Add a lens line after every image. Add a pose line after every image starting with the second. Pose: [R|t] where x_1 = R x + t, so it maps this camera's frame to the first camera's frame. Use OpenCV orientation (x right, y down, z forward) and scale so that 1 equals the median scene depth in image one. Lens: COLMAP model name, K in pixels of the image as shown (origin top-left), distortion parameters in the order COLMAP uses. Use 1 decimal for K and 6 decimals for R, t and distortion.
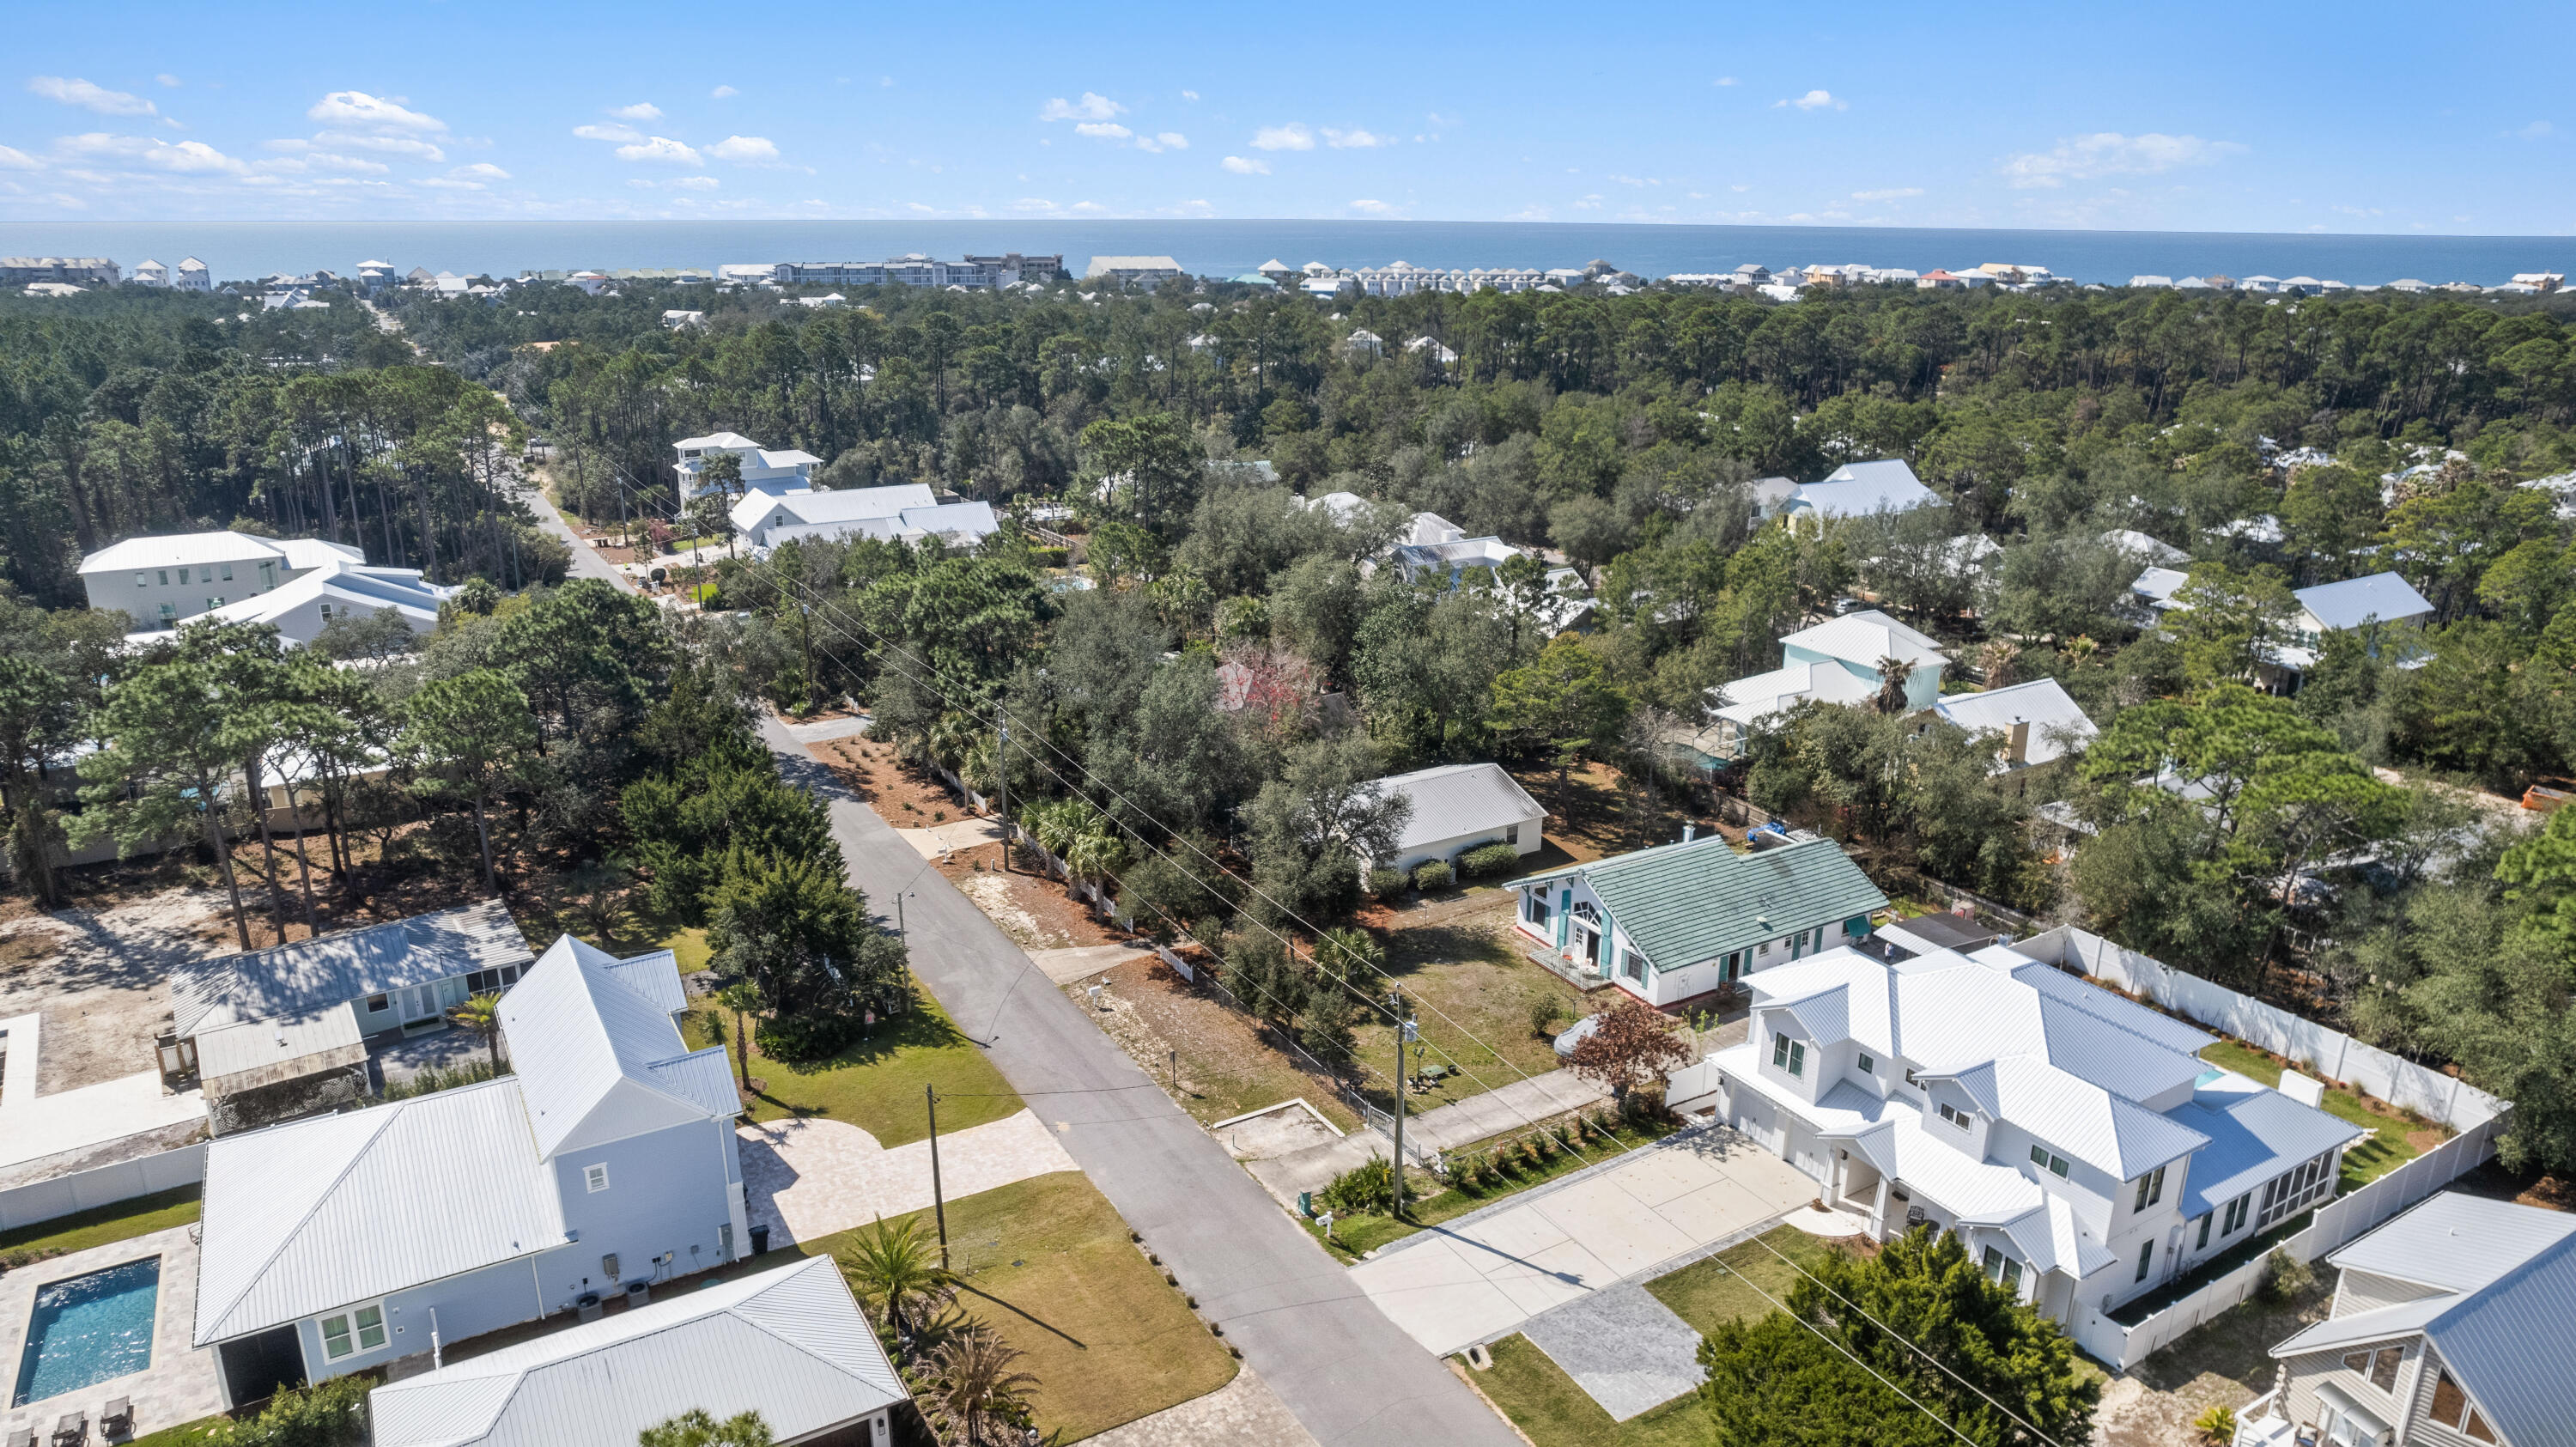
lens RADIAL K [[1672.3, 0, 1288.0], [0, 1672.3, 723.5], [0, 0, 1]] dist [-0.056243, 0.051576]
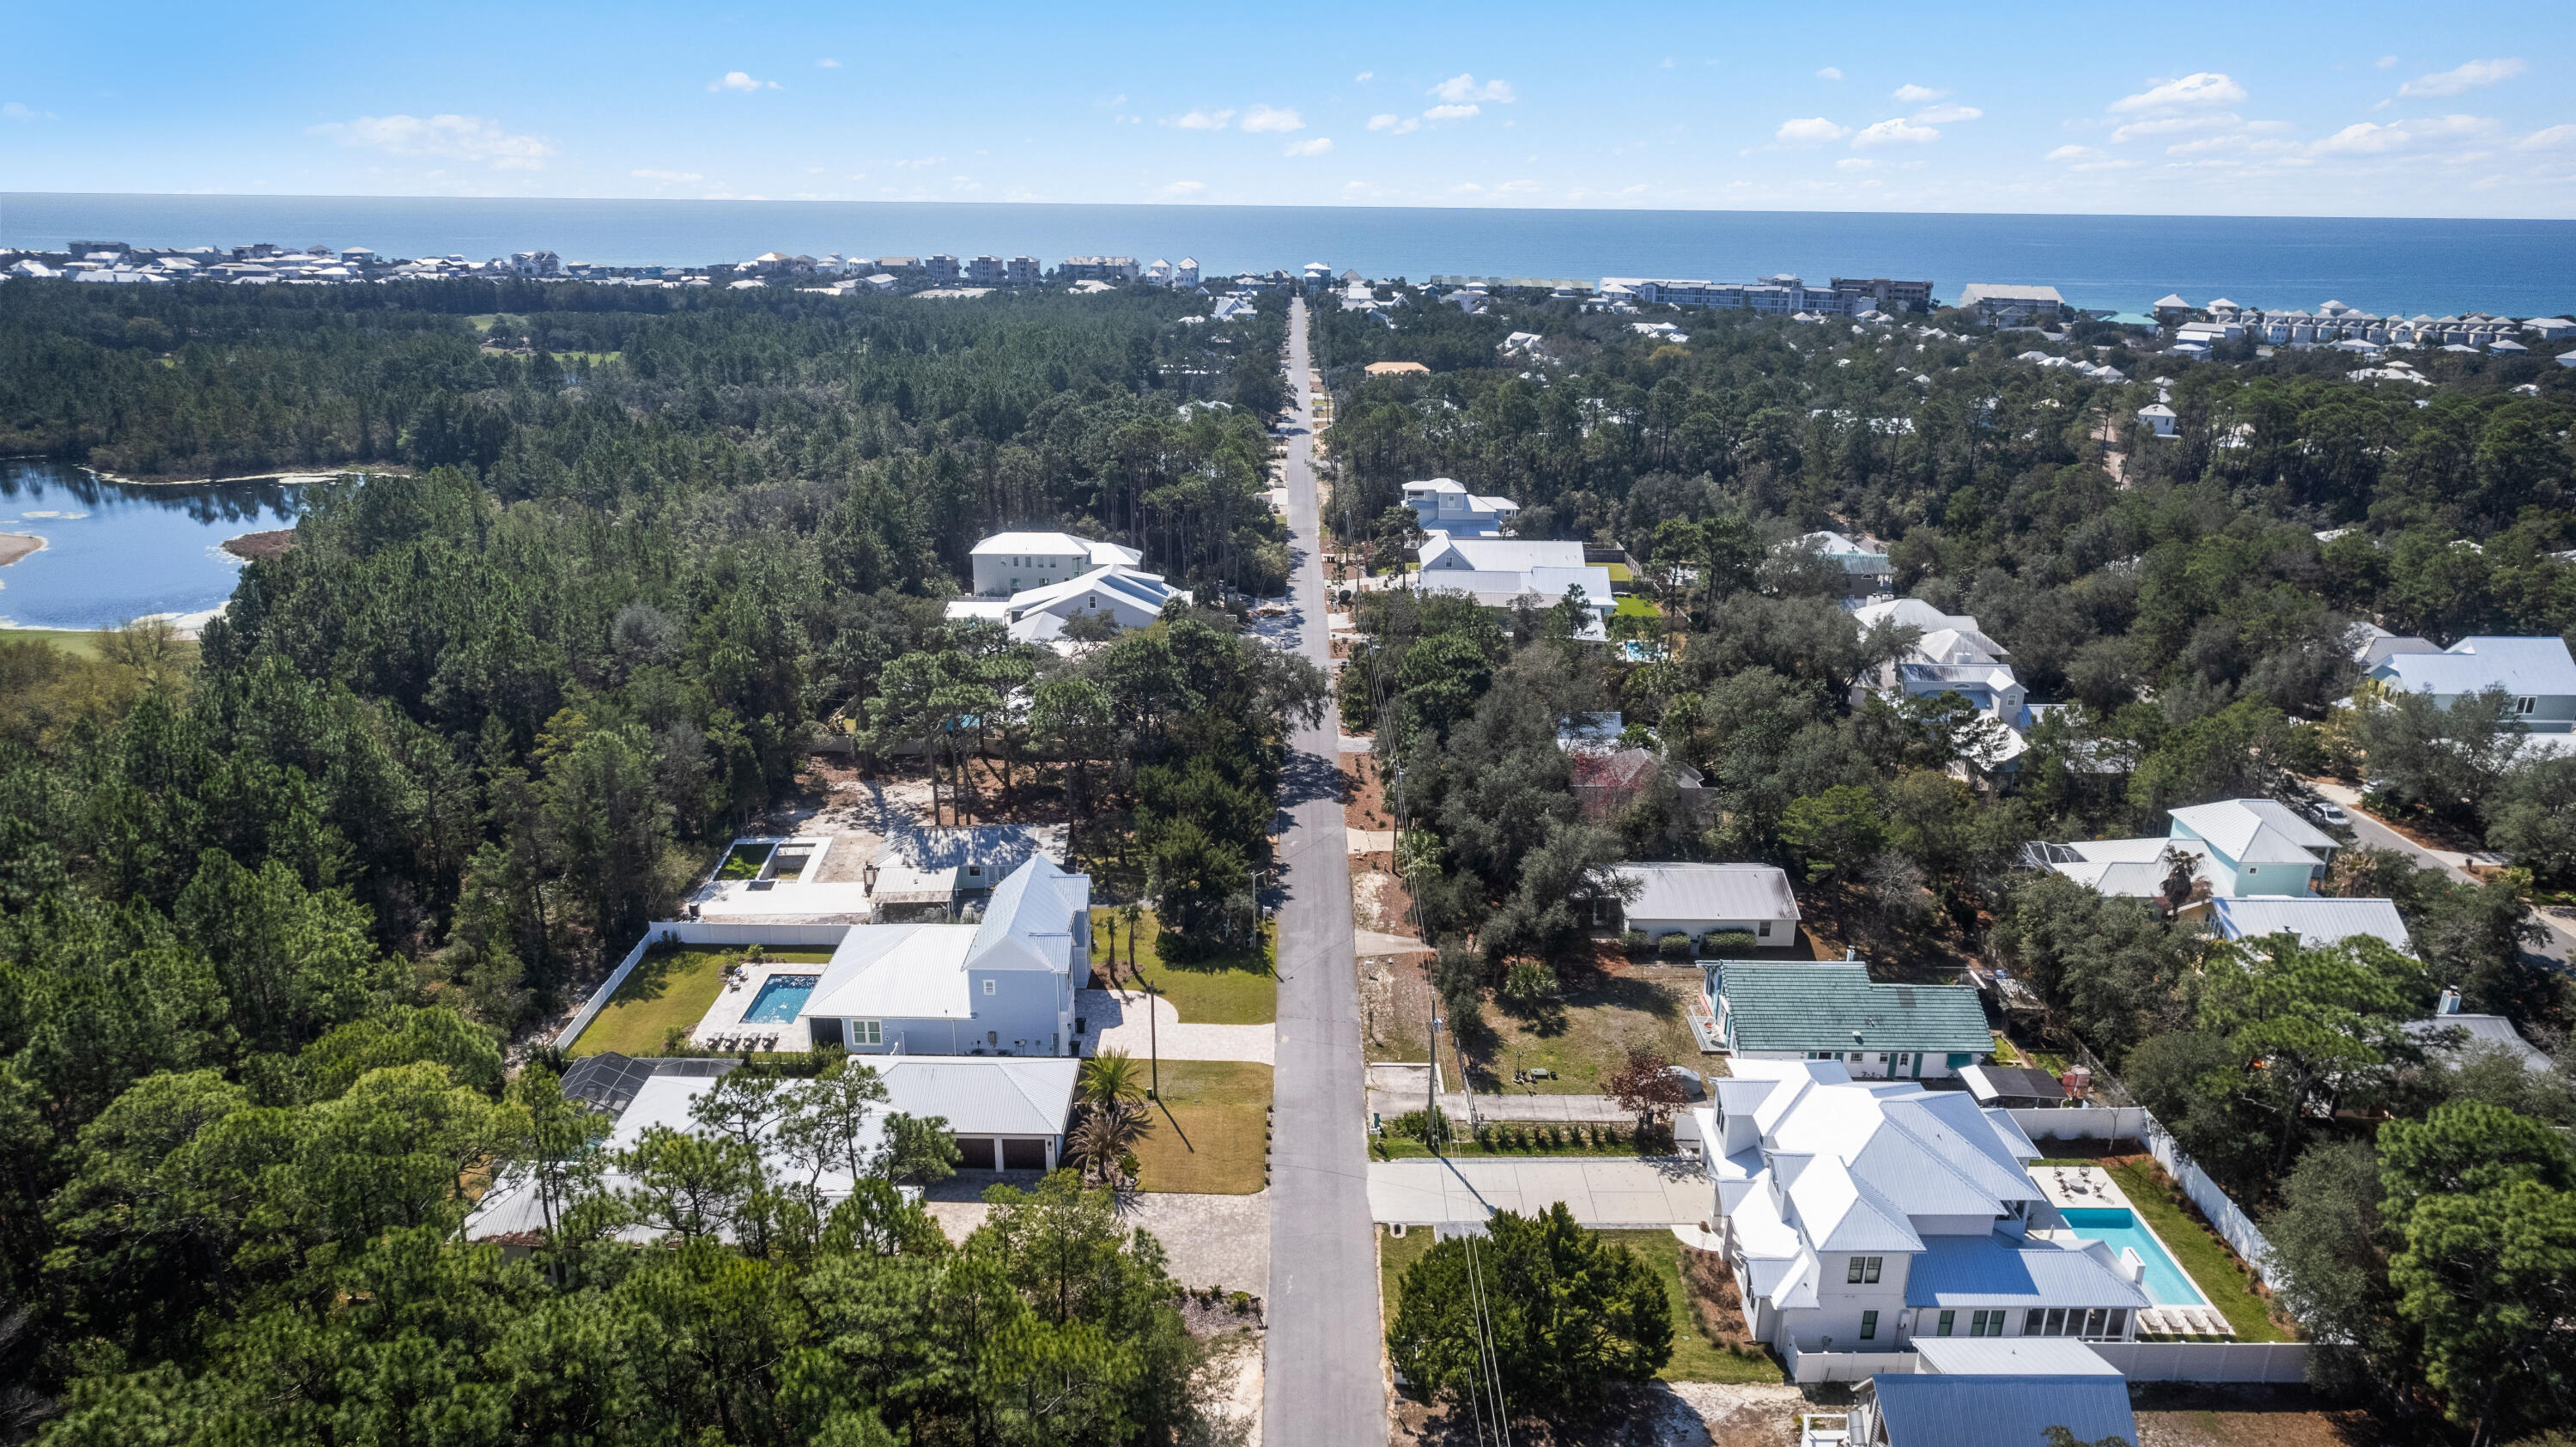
lens RADIAL K [[1672.3, 0, 1288.0], [0, 1672.3, 723.5], [0, 0, 1]] dist [-0.056243, 0.051576]
pose [[0.855732, 0.163605, -0.490872, 0.522674], [-0.157680, 0.986026, 0.053754, -0.119028], [0.492807, 0.031401, 0.869572, -0.325251]]
